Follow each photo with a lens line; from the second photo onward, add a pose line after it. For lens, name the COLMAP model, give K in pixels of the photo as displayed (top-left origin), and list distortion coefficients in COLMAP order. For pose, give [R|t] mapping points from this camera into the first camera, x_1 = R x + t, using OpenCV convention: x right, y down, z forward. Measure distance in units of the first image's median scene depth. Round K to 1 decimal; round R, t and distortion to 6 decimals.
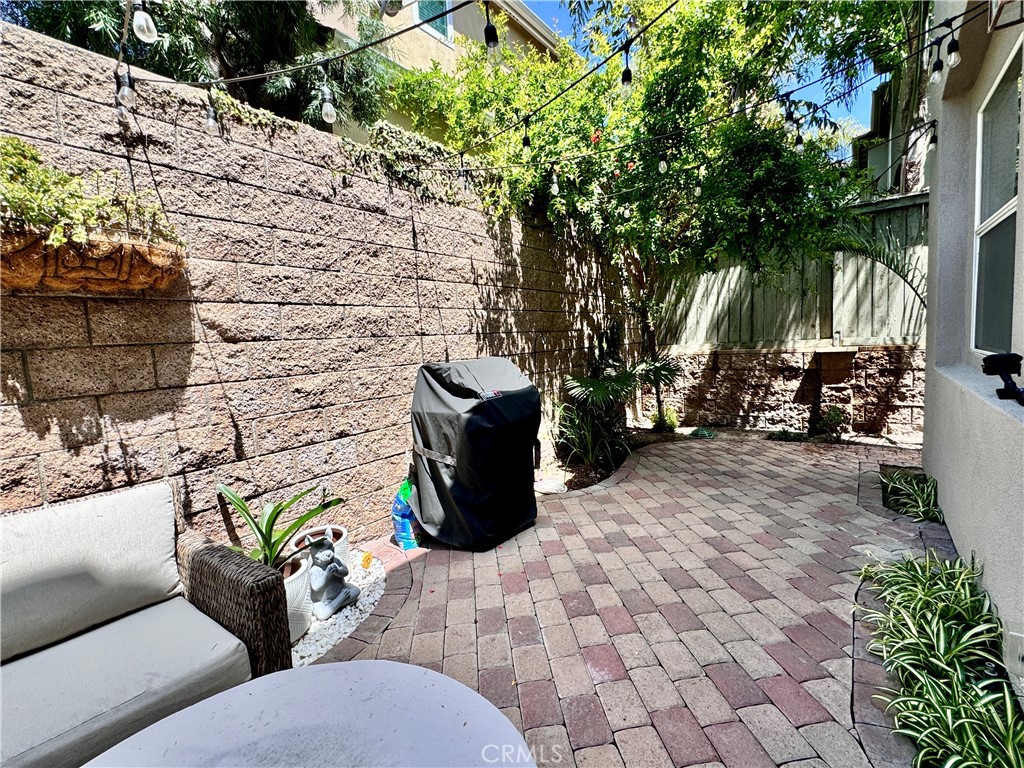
lens RADIAL K [[461.0, 0, 512.0], [0, 461.0, 384.0], [0, 0, 1]] dist [-0.000276, -0.000064]
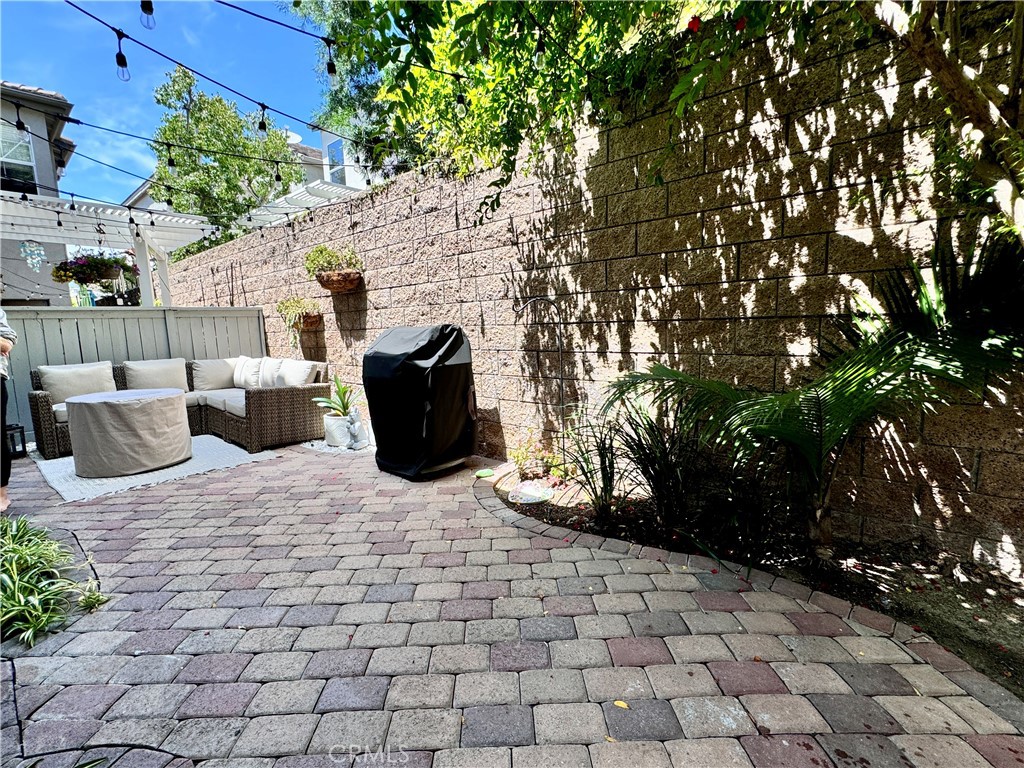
lens RADIAL K [[461.0, 0, 512.0], [0, 461.0, 384.0], [0, 0, 1]] dist [-0.000276, -0.000064]
pose [[-0.055068, 0.179214, -0.982268, 0.956777], [-0.063175, 0.981164, 0.182554, -0.119412], [0.996482, 0.072108, -0.042709, 1.146355]]
